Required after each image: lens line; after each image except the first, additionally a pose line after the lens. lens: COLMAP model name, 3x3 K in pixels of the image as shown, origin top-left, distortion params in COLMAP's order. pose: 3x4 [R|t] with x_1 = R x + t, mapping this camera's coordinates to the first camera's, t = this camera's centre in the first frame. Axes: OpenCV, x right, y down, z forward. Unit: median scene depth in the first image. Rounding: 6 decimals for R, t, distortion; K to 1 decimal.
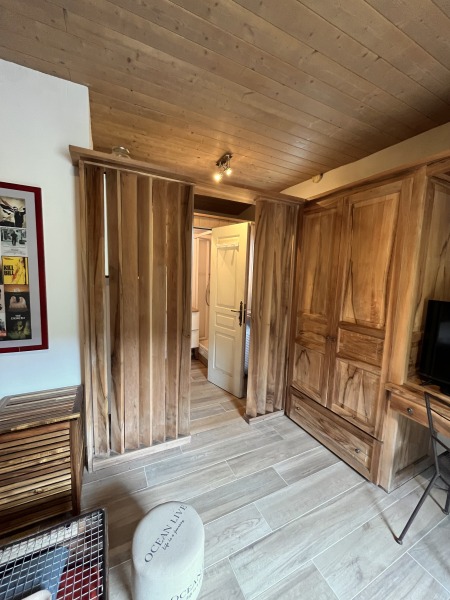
lens RADIAL K [[242.0, 0, 225.0], [0, 242.0, 298.3], [0, 0, 1]] dist [-0.008502, -0.000718]
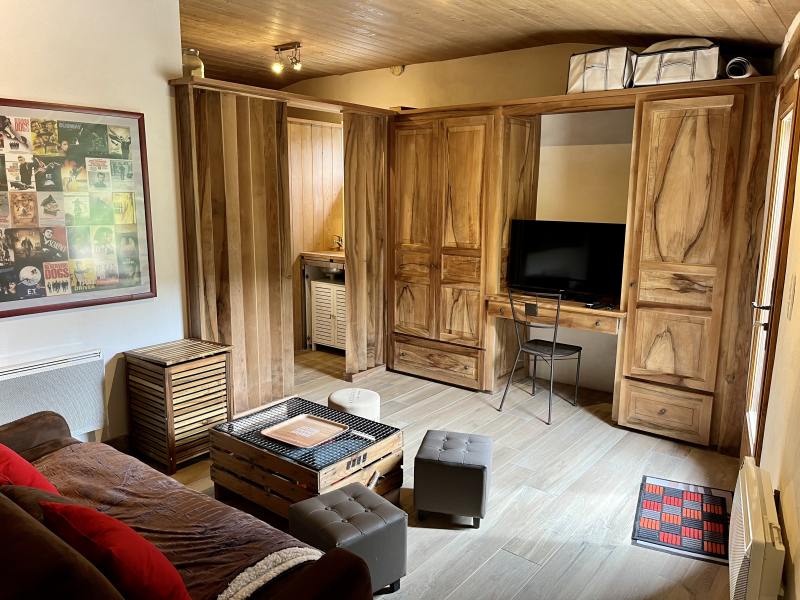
lens RADIAL K [[608.8, 0, 398.8], [0, 608.8, 300.0], [0, 0, 1]] dist [-0.000432, -0.002007]
pose [[0.904909, -0.102492, 0.413080, -0.762162], [0.069357, 0.993109, 0.094471, 0.065607], [-0.419916, -0.056837, 0.905781, -1.232721]]
